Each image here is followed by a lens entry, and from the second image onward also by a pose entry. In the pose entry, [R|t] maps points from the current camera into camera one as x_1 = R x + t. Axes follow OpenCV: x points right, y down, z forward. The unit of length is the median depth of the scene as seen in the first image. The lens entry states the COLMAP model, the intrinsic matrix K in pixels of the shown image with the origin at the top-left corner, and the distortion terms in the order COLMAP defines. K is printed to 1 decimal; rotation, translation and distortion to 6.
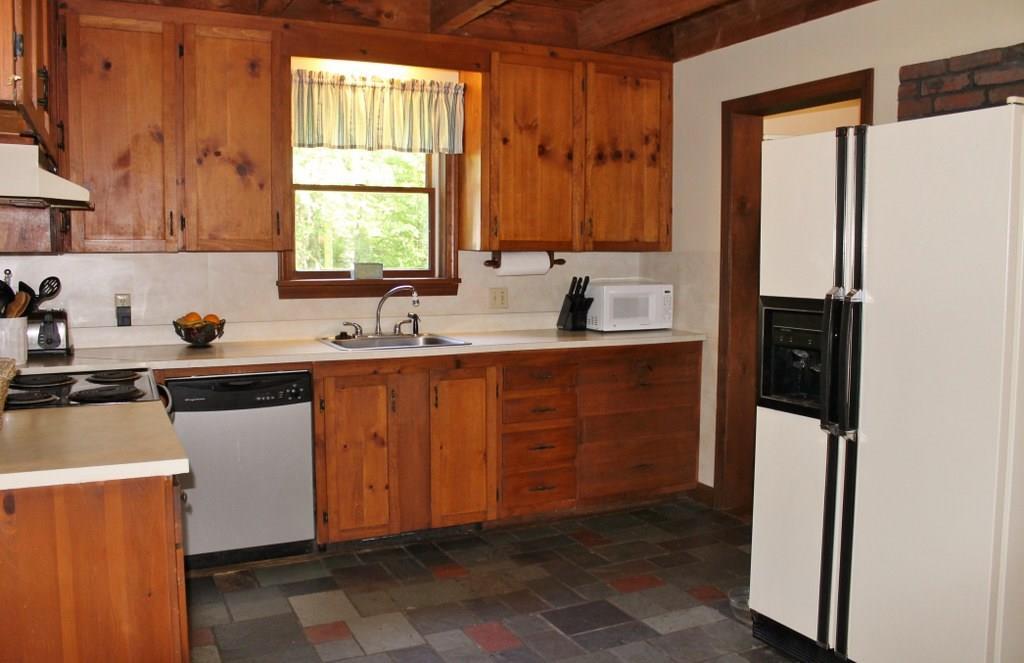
lens RADIAL K [[911.2, 0, 512.0], [0, 911.2, 331.5], [0, 0, 1]] dist [-0.074810, 0.001758]
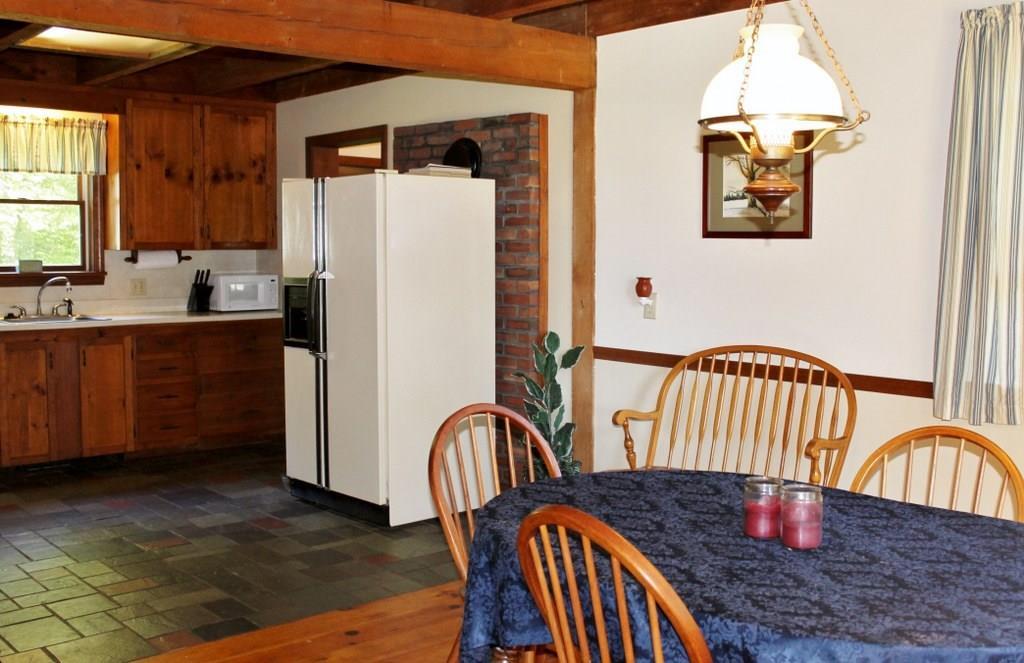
lens RADIAL K [[1201.0, 0, 512.0], [0, 1201.0, 331.5], [0, 0, 1]] dist [-0.118725, 0.261665]
pose [[0.974441, -0.018454, 0.223885, 0.128727], [0.022264, 0.999647, -0.014501, 0.065349], [-0.223538, 0.019115, 0.974508, -0.785772]]
